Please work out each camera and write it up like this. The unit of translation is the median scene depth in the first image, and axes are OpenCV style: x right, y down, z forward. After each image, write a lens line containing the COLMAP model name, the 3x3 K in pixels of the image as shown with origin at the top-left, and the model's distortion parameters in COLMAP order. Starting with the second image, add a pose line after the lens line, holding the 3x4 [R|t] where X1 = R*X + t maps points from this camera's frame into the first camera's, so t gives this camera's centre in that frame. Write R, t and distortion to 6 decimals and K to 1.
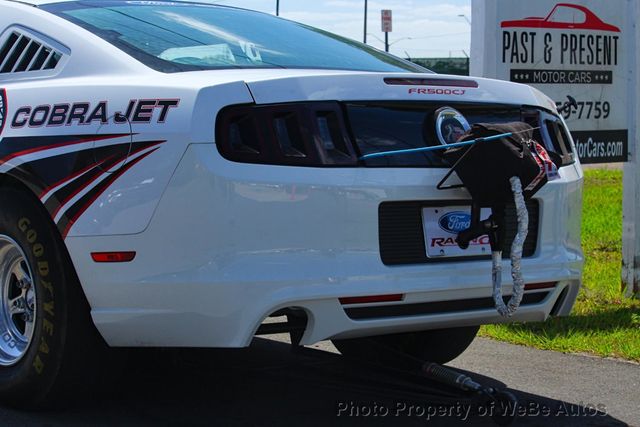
lens RADIAL K [[1623.6, 0, 320.0], [0, 1623.6, 213.5], [0, 0, 1]] dist [-0.428969, 0.740646]
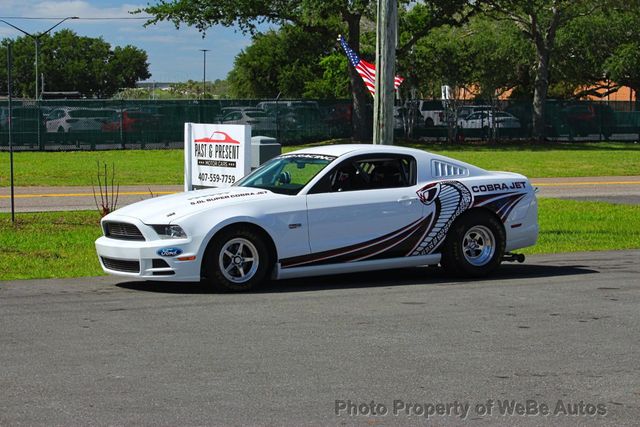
lens RADIAL K [[1649.4, 0, 320.0], [0, 1649.4, 213.5], [0, 0, 1]] dist [-0.388065, 0.412581]
pose [[0.183104, -0.069529, 0.980632, -3.551687], [0.075406, 0.995551, 0.056507, -0.225276], [-0.980197, 0.063599, 0.187532, 0.687005]]
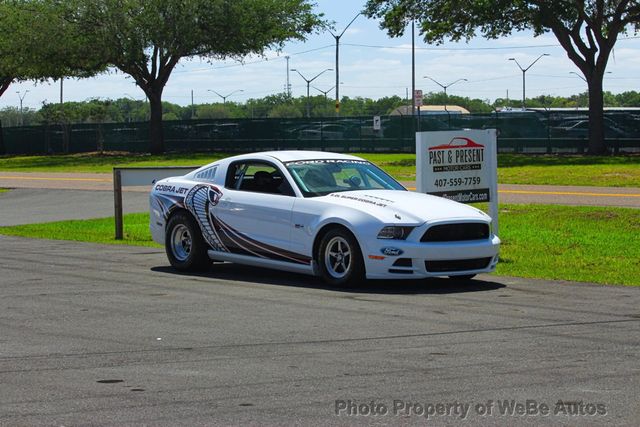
lens RADIAL K [[1623.6, 0, 320.0], [0, 1623.6, 213.5], [0, 0, 1]] dist [-0.428969, 0.740646]
pose [[0.998880, -0.026850, -0.038950, 0.061693], [0.025846, 0.999326, -0.026051, 0.070024], [0.039624, 0.025015, 0.998902, -2.411107]]
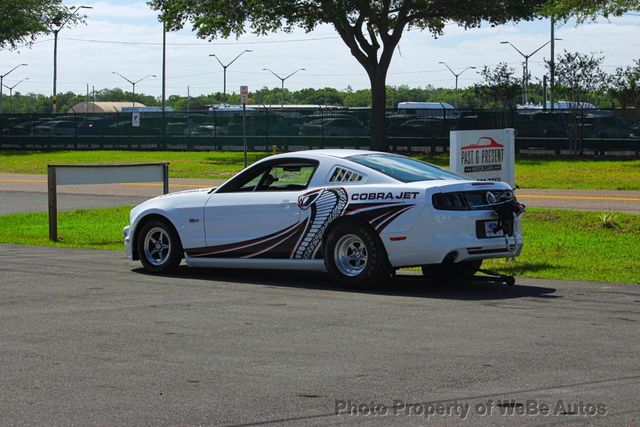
lens RADIAL K [[1649.4, 0, 320.0], [0, 1649.4, 213.5], [0, 0, 1]] dist [-0.388065, 0.412581]
pose [[0.986482, -0.025331, 0.161898, -0.785239], [0.028885, 0.999390, -0.019638, 0.034350], [-0.161301, 0.024049, 0.986612, -2.202825]]
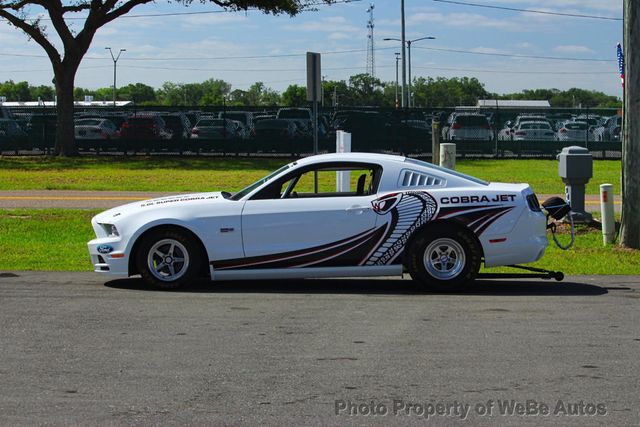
lens RADIAL K [[1649.4, 0, 320.0], [0, 1649.4, 213.5], [0, 0, 1]] dist [-0.388065, 0.412581]
pose [[0.672468, -0.049630, 0.738460, -2.766985], [0.059064, 0.998166, 0.013299, -0.093066], [-0.737766, 0.034674, 0.674166, -1.014695]]
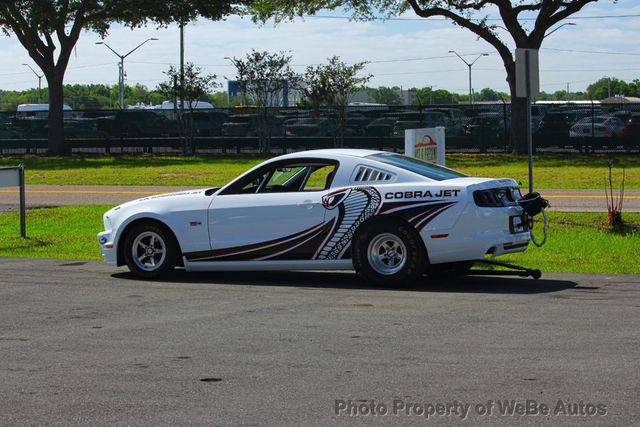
lens RADIAL K [[1649.4, 0, 320.0], [0, 1649.4, 213.5], [0, 0, 1]] dist [-0.388065, 0.412581]
pose [[0.908313, -0.046468, 0.415702, -1.675016], [0.055069, 0.998444, -0.008720, -0.004365], [-0.414650, 0.030813, 0.909459, -1.916267]]
